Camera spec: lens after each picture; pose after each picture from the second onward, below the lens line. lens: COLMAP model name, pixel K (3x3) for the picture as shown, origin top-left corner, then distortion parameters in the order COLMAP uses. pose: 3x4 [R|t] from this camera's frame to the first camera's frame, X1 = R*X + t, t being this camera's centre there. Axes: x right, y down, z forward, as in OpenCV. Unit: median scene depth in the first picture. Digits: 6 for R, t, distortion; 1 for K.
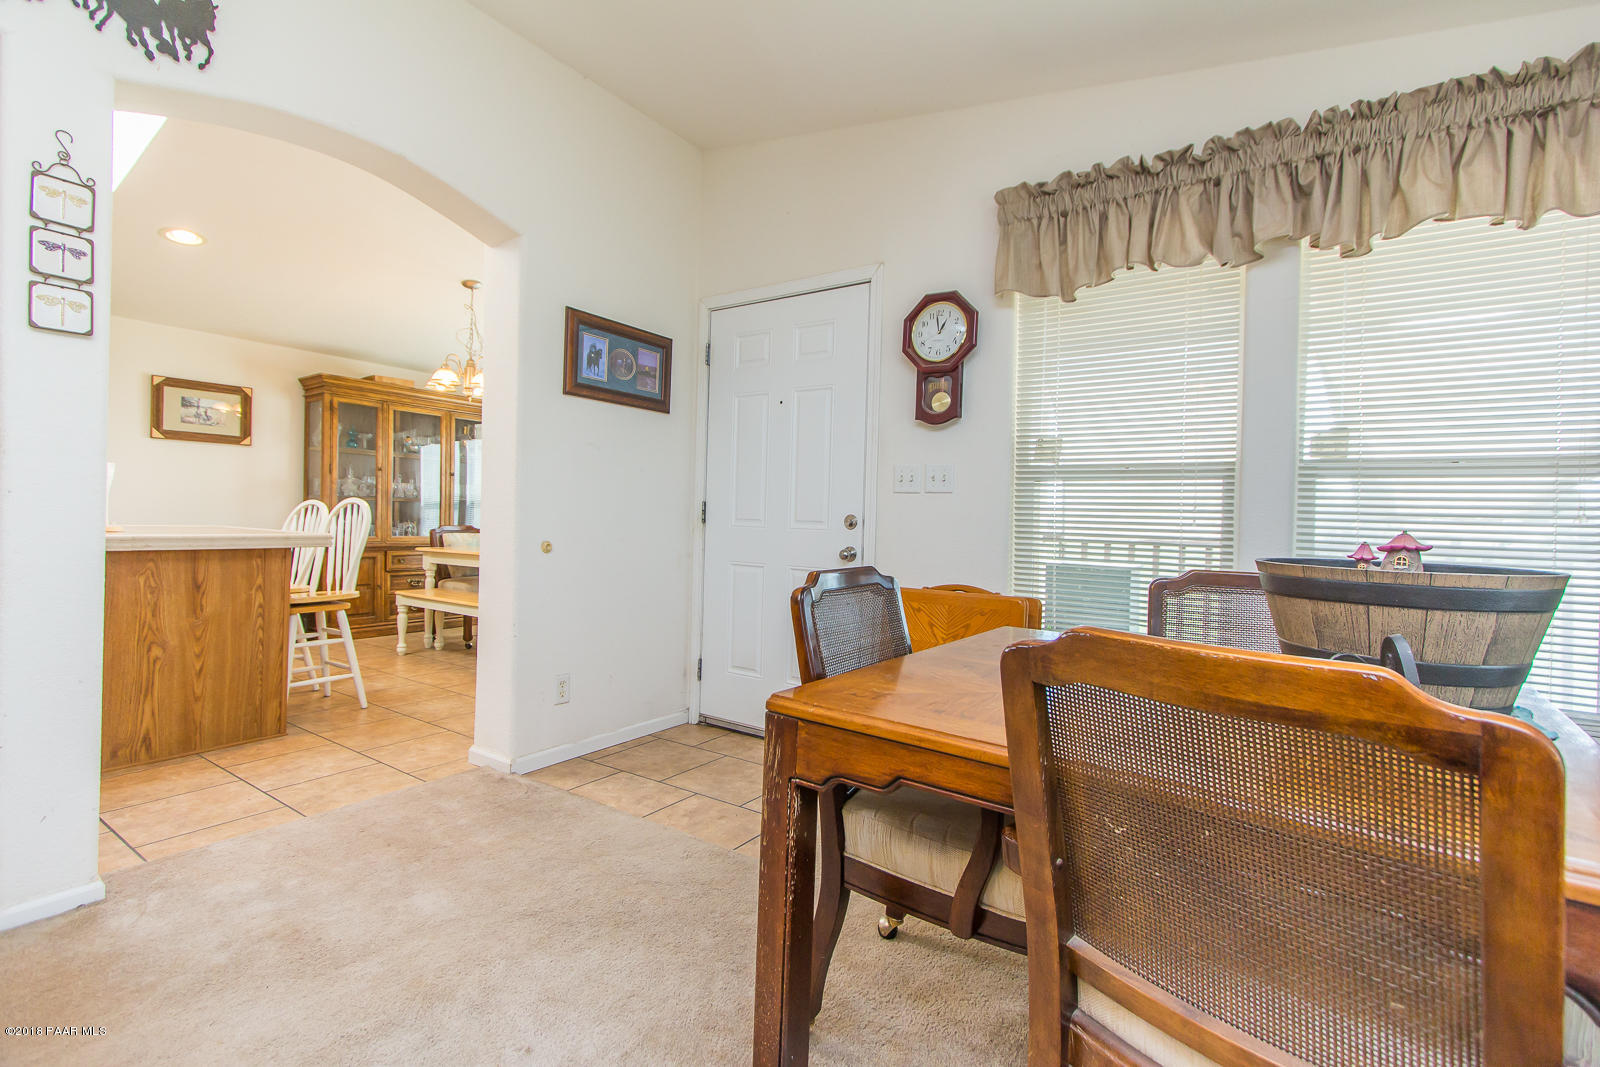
lens RADIAL K [[736.8, 0, 796.9], [0, 736.8, 524.7], [0, 0, 1]] dist [0.002959, -0.002184]
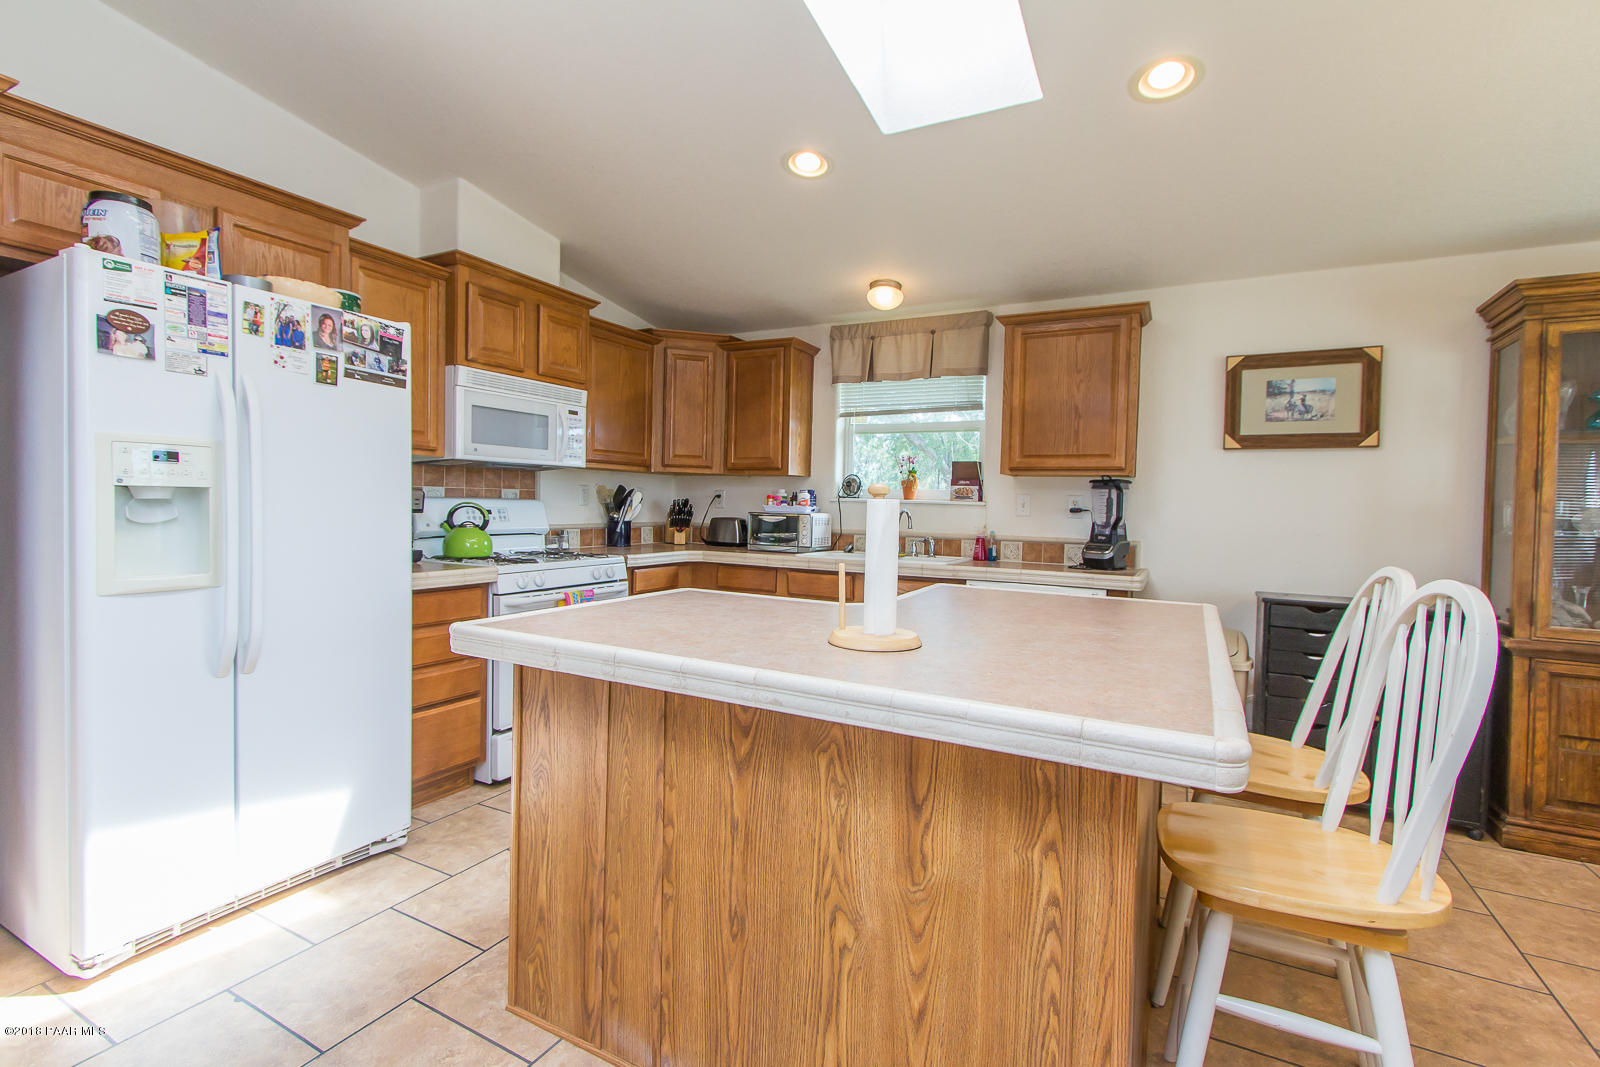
lens RADIAL K [[736.8, 0, 793.8], [0, 736.8, 522.8], [0, 0, 1]] dist [0.002959, -0.002184]
pose [[0.127730, 0.004314, -0.991800, -0.247732], [-0.025538, 0.999673, 0.001060, -0.040077], [0.991480, 0.025193, 0.127799, 0.513763]]
